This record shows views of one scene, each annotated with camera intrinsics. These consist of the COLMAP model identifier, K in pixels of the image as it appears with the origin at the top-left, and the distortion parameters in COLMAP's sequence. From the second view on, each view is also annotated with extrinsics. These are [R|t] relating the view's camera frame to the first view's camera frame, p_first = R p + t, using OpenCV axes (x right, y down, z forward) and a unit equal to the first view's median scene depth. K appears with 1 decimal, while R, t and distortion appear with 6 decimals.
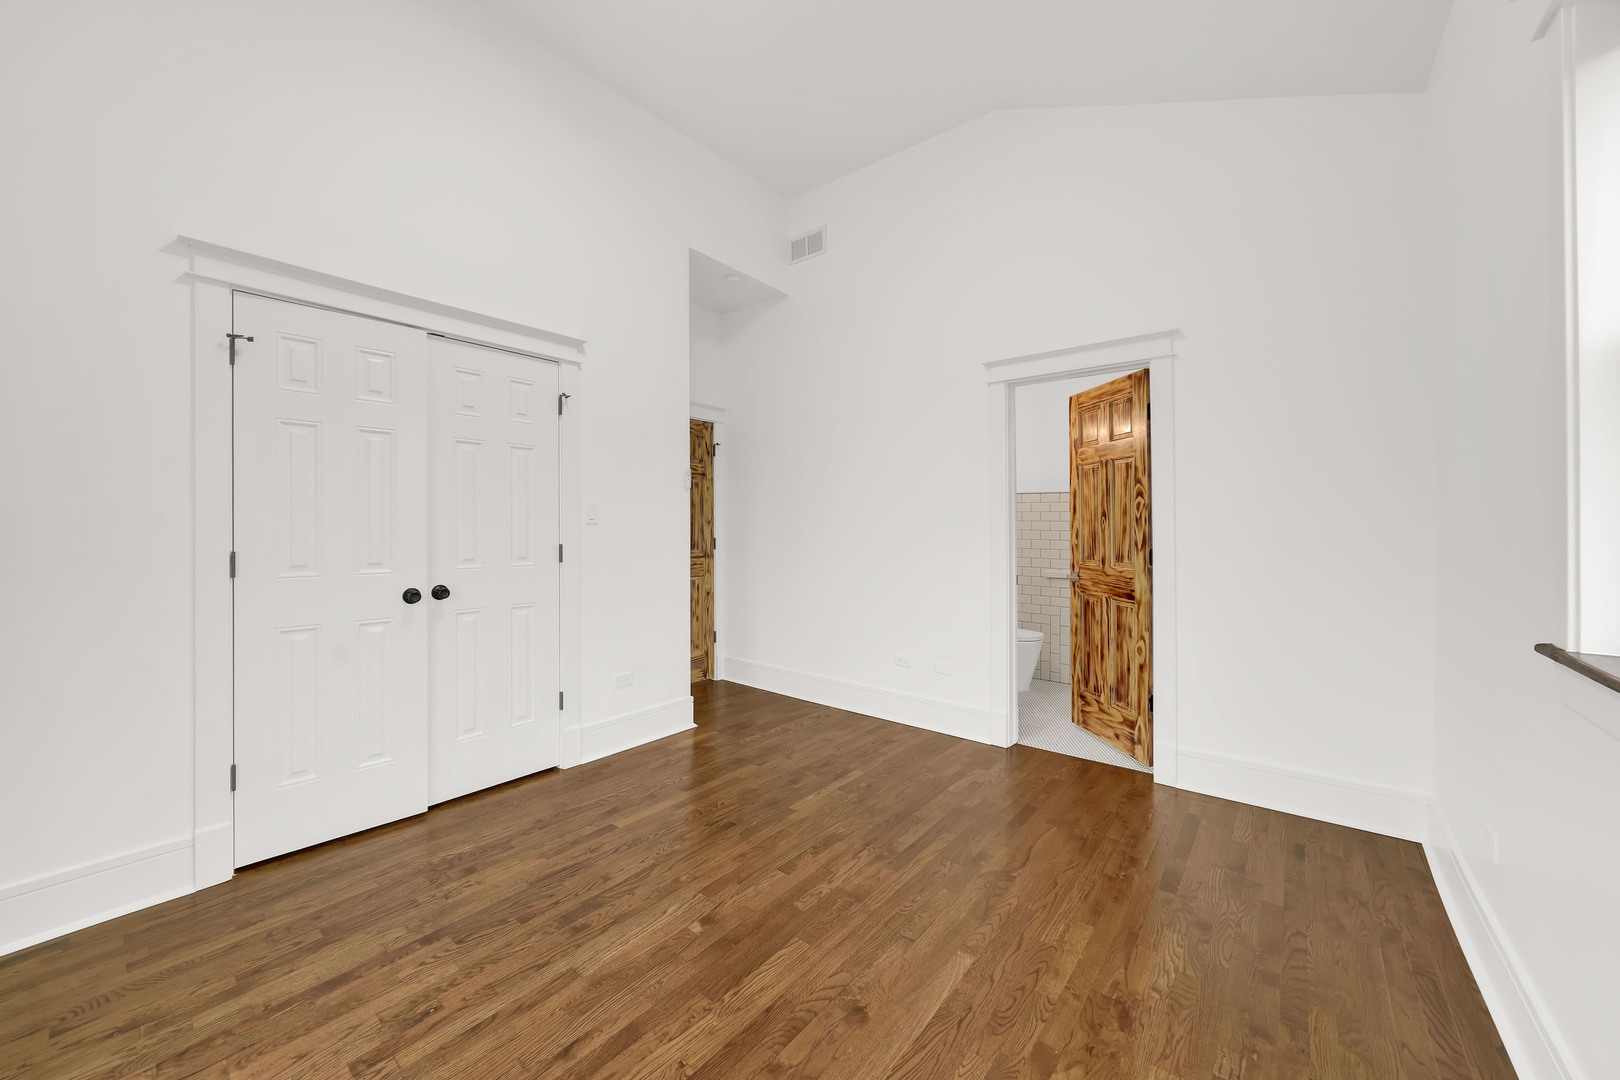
lens RADIAL K [[582.2, 0, 819.0], [0, 582.2, 542.4], [0, 0, 1]] dist [-0.019758, 0.000002]
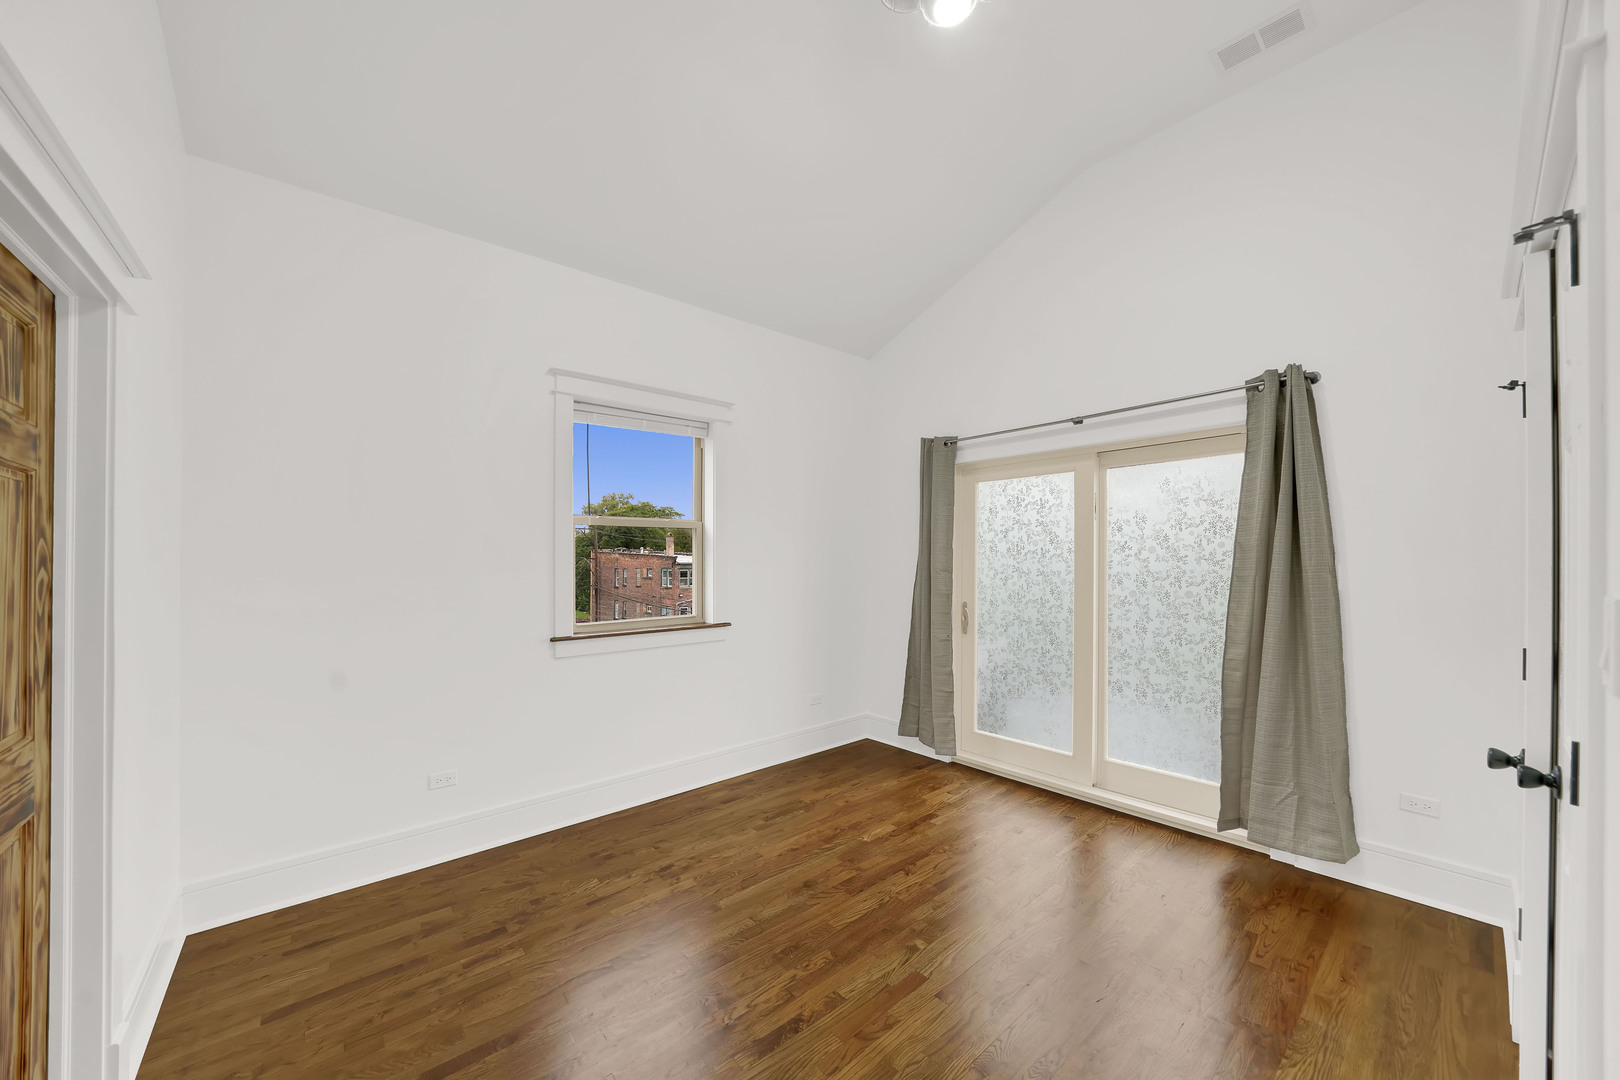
lens RADIAL K [[582.2, 0, 819.0], [0, 582.2, 542.4], [0, 0, 1]] dist [-0.019758, 0.000002]
pose [[-0.983404, 0.019276, 0.180401, -0.233088], [0.017712, 0.999790, -0.010275, -0.139941], [-0.180561, -0.006909, -0.983540, 2.160054]]
